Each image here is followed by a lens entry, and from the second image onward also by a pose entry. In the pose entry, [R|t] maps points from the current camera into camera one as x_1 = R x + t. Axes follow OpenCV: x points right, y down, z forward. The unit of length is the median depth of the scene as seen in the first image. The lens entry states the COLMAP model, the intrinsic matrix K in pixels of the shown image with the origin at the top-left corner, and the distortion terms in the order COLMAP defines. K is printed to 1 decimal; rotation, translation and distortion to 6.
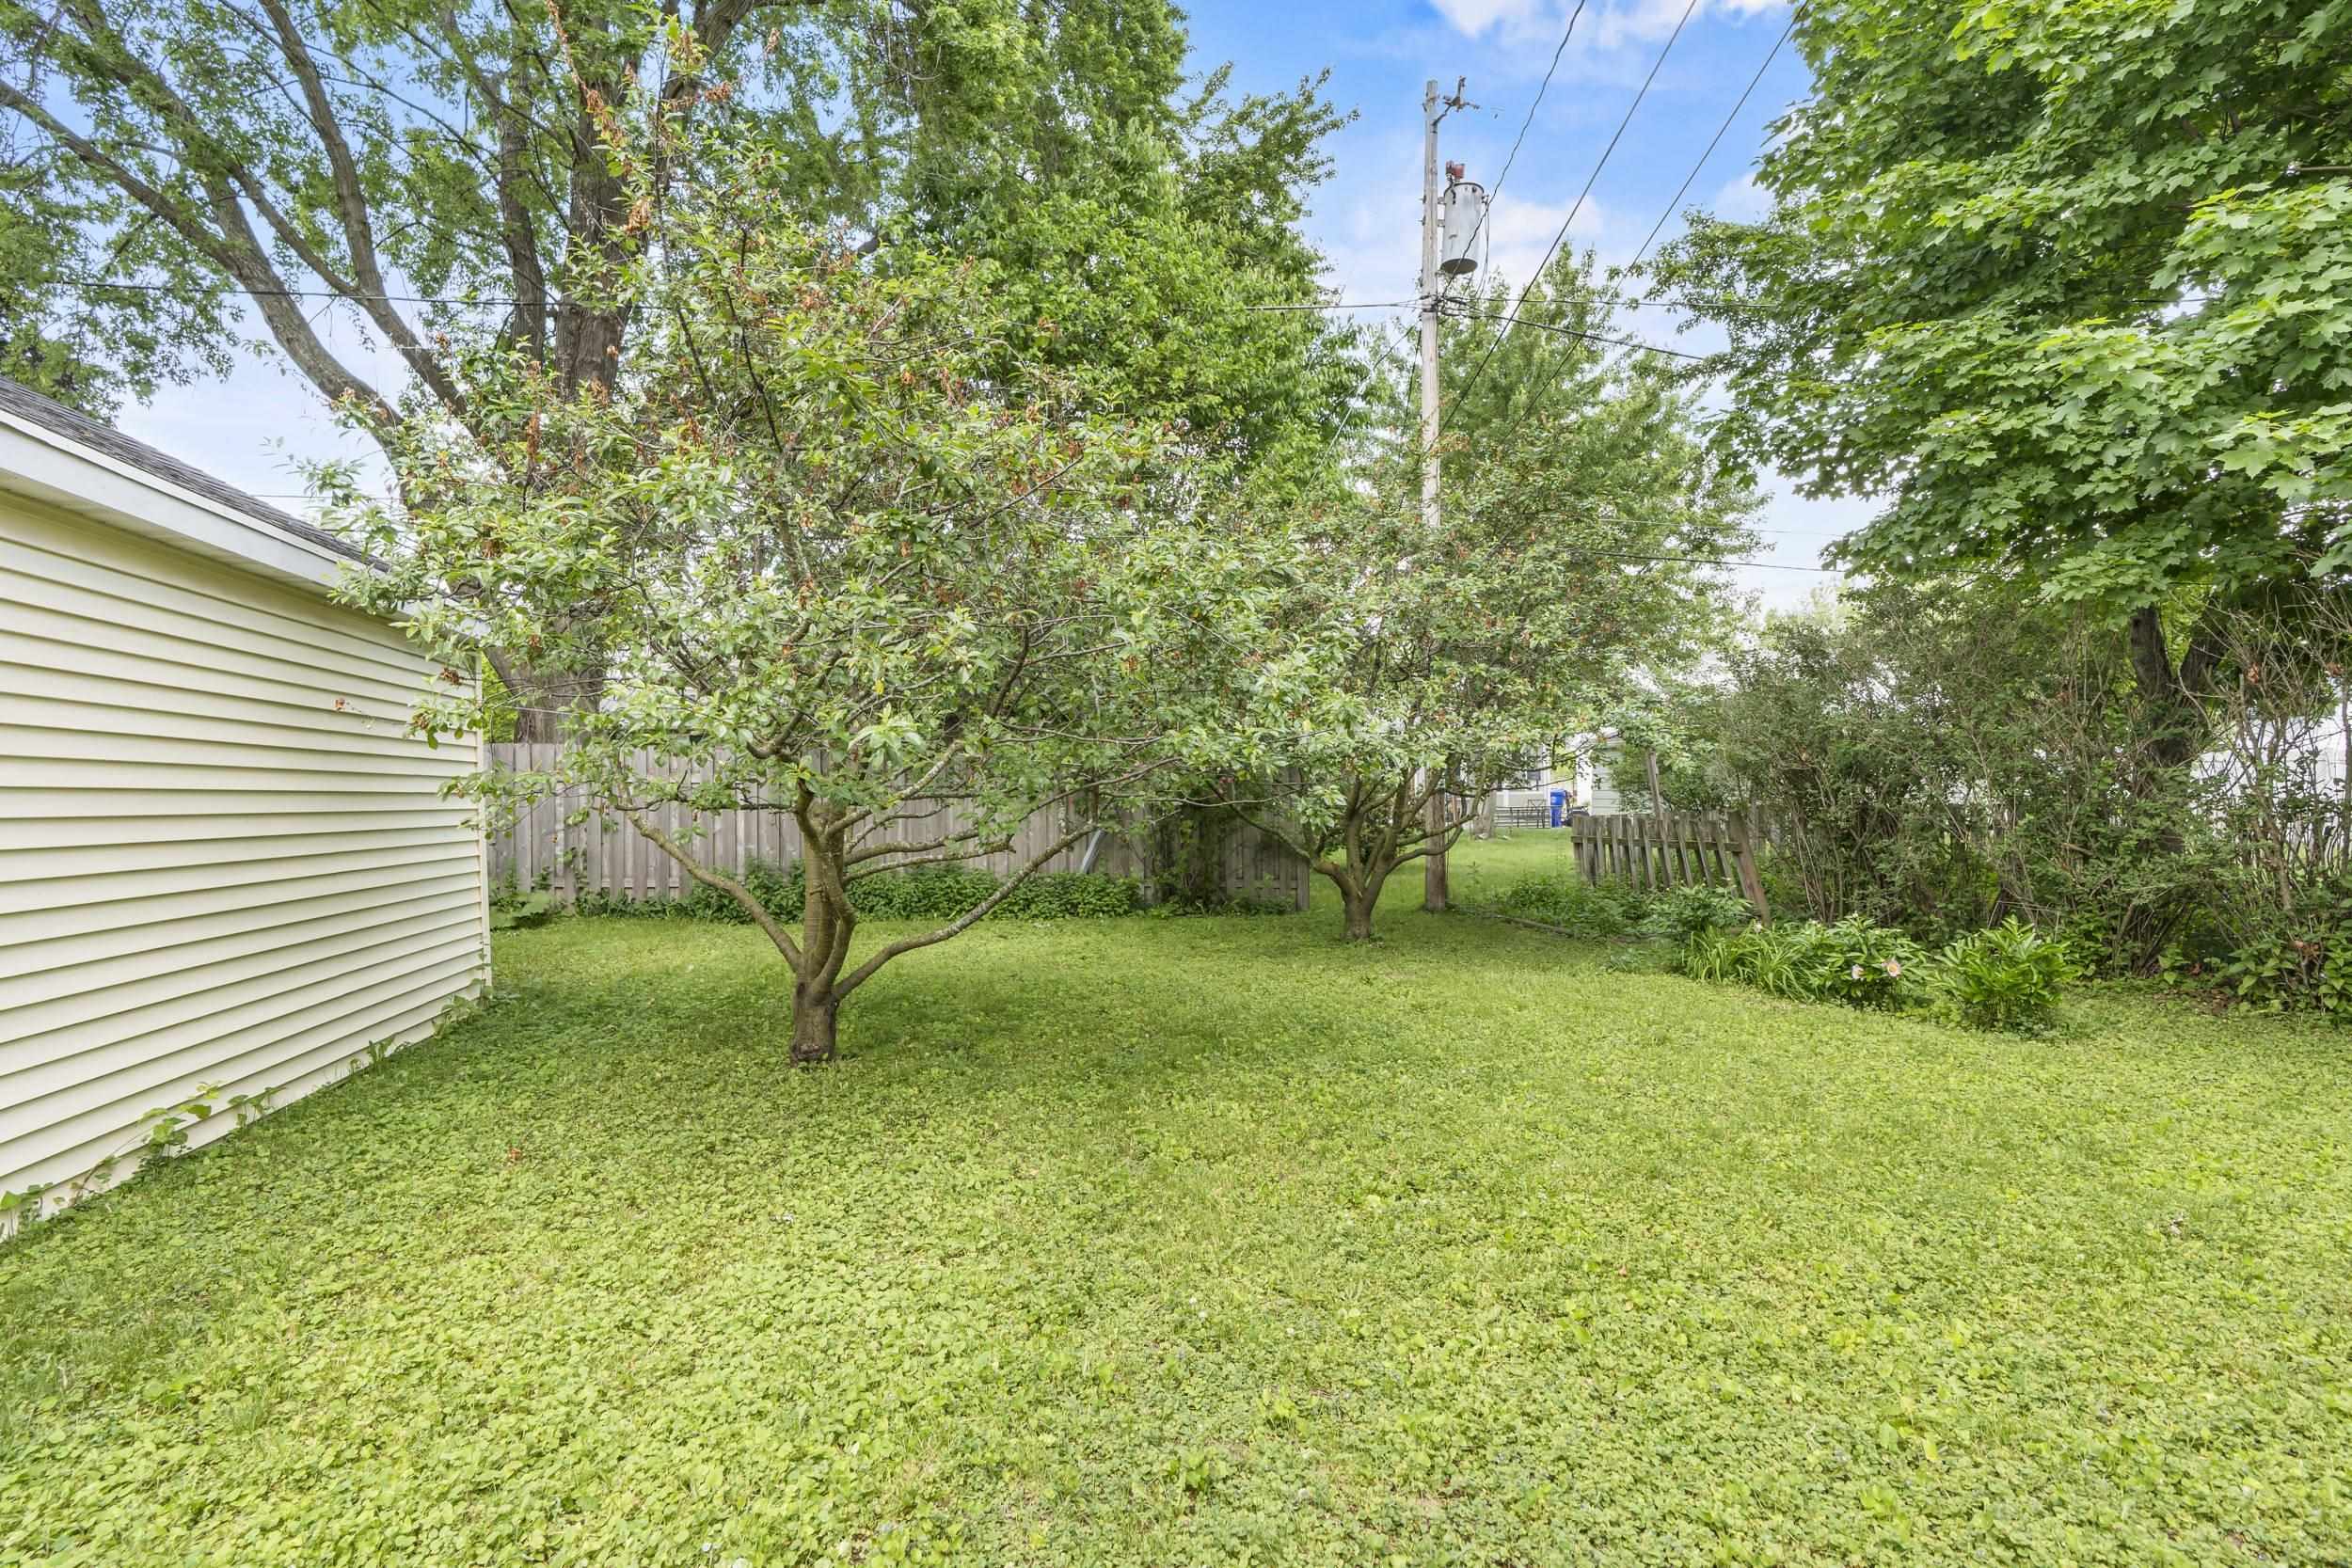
lens RADIAL K [[1053.0, 0, 1154.8], [0, 1053.0, 784.2], [0, 0, 1]] dist [-0.006553, 0.002419]
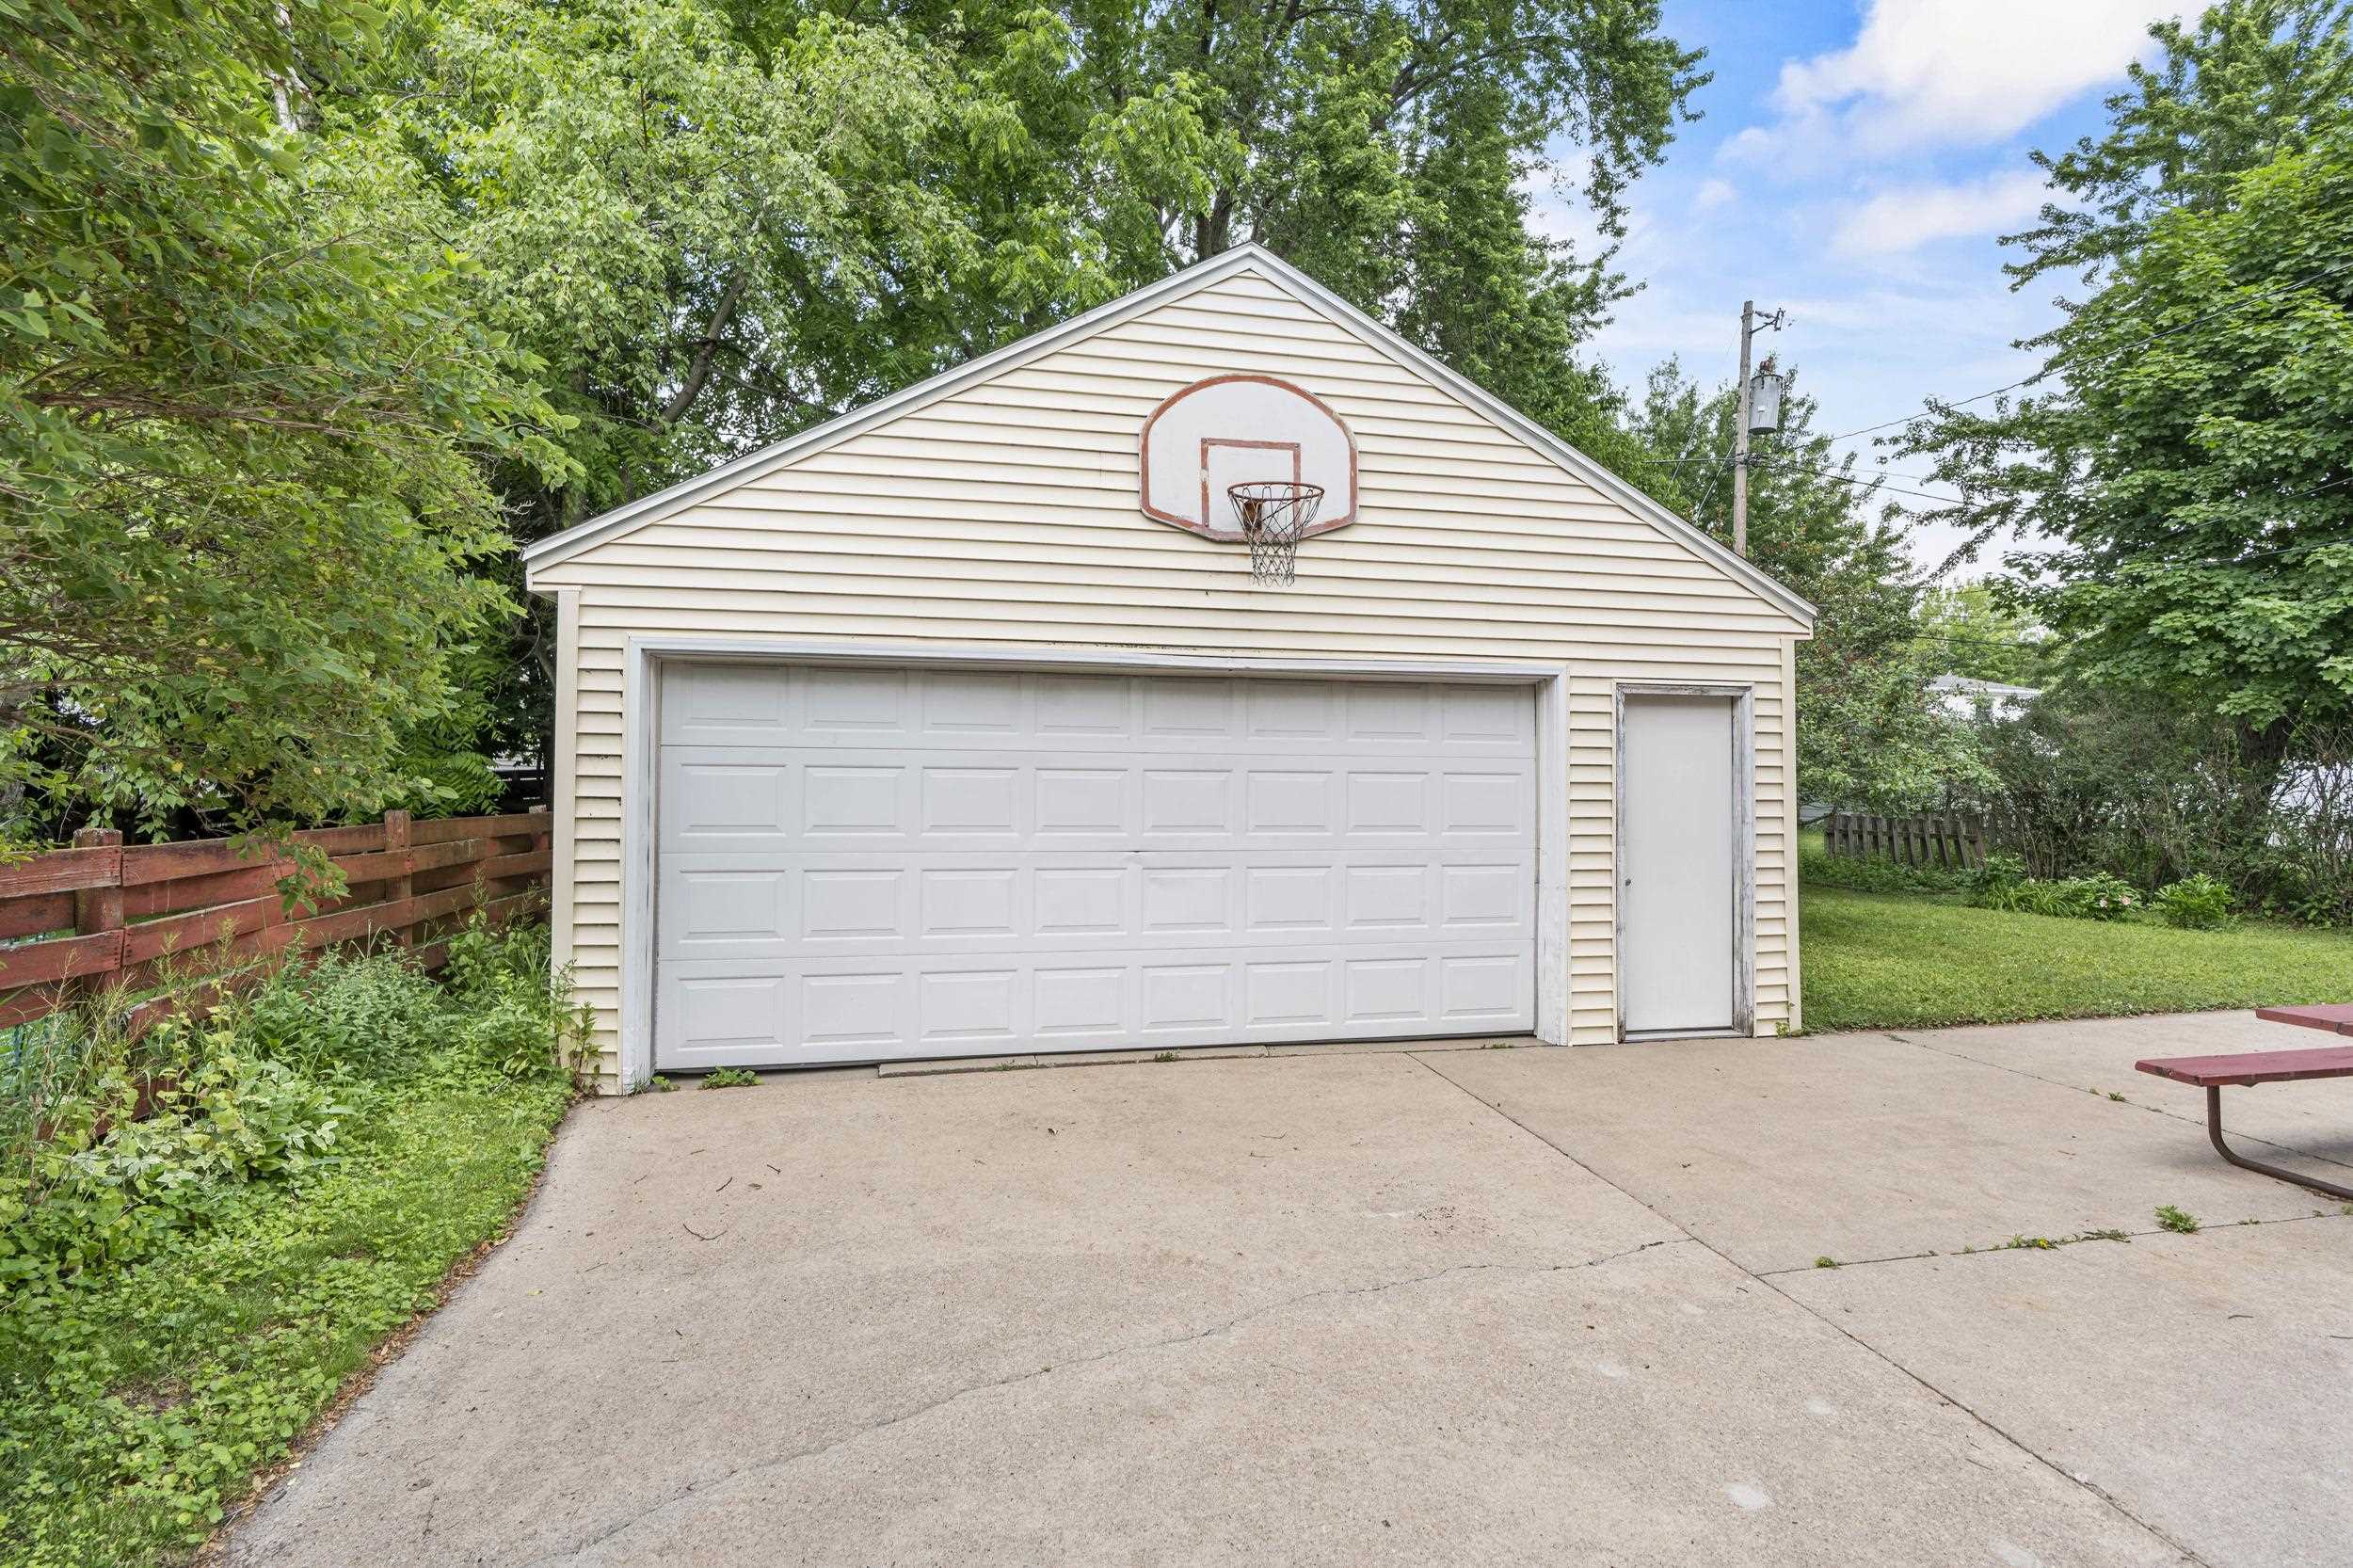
lens RADIAL K [[1053.5, 0, 1155.3], [0, 1053.5, 784.2], [0, 0, 1]] dist [-0.006553, 0.002419]
pose [[0.999560, 0.027574, -0.010961, -1.065660], [-0.027397, 0.999496, 0.016038, -0.018936], [0.011398, -0.015730, 0.999811, -0.943173]]
